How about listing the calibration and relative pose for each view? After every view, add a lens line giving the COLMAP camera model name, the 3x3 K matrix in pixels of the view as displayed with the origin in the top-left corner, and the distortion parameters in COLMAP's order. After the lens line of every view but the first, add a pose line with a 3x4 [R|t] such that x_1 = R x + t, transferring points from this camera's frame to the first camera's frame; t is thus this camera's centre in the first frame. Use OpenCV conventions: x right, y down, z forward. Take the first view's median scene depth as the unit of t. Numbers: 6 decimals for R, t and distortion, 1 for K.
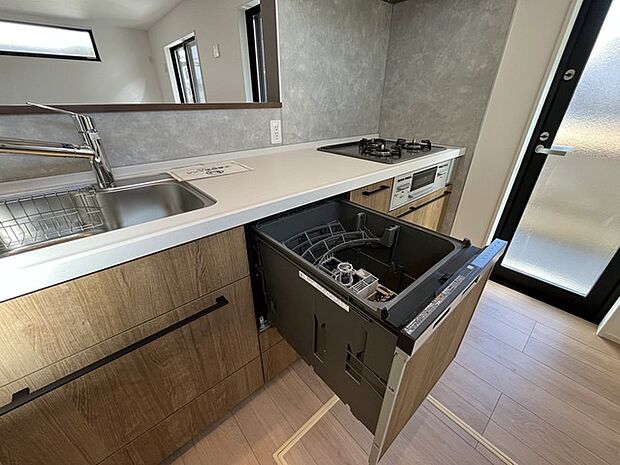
lens RADIAL K [[252.8, 0, 307.9], [0, 252.8, 233.6], [0, 0, 1]] dist [-0.004237, 0.000017]
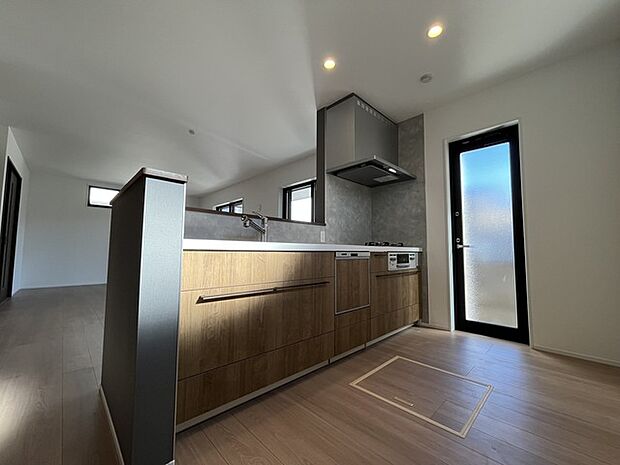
lens RADIAL K [[252.8, 0, 307.9], [0, 252.8, 233.6], [0, 0, 1]] dist [-0.004237, 0.000017]
pose [[0.998456, 0.013889, 0.053788, -0.337183], [0.016482, 0.850583, -0.525582, 0.577408], [-0.053051, 0.525657, 0.849041, -0.631219]]
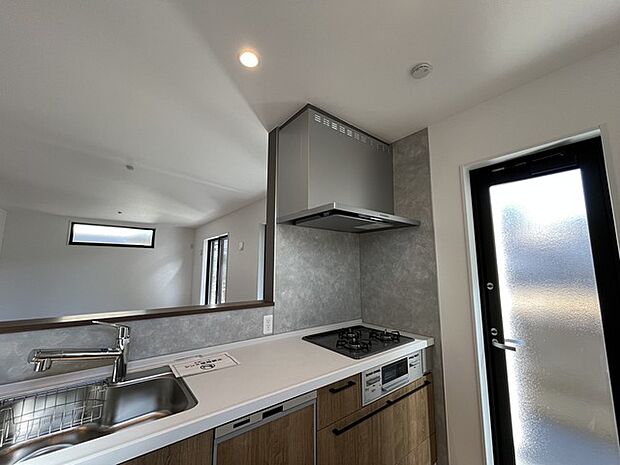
lens RADIAL K [[252.8, 0, 307.9], [0, 252.8, 233.6], [0, 0, 1]] dist [-0.004237, 0.000017]
pose [[0.998730, -0.001723, -0.050359, 0.129130], [-0.027661, 0.816618, -0.576515, -0.057179], [0.042117, 0.577176, 0.815533, -0.250864]]
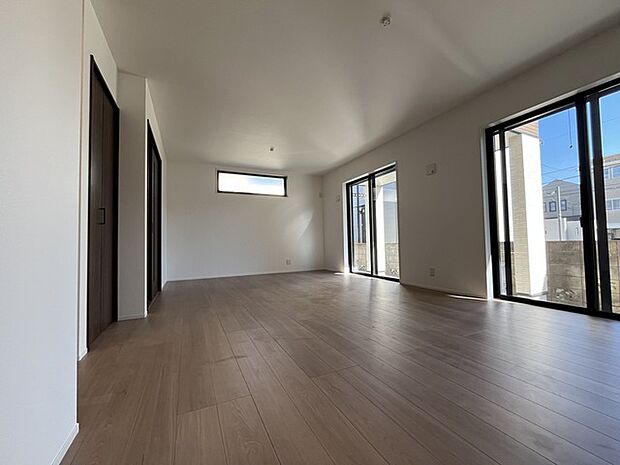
lens RADIAL K [[252.8, 0, 307.9], [0, 252.8, 233.6], [0, 0, 1]] dist [-0.004237, 0.000017]
pose [[0.963280, -0.030435, -0.266769, -1.436906], [-0.105062, 0.871609, -0.478811, 0.170813], [0.247091, 0.489256, 0.836406, 0.299731]]
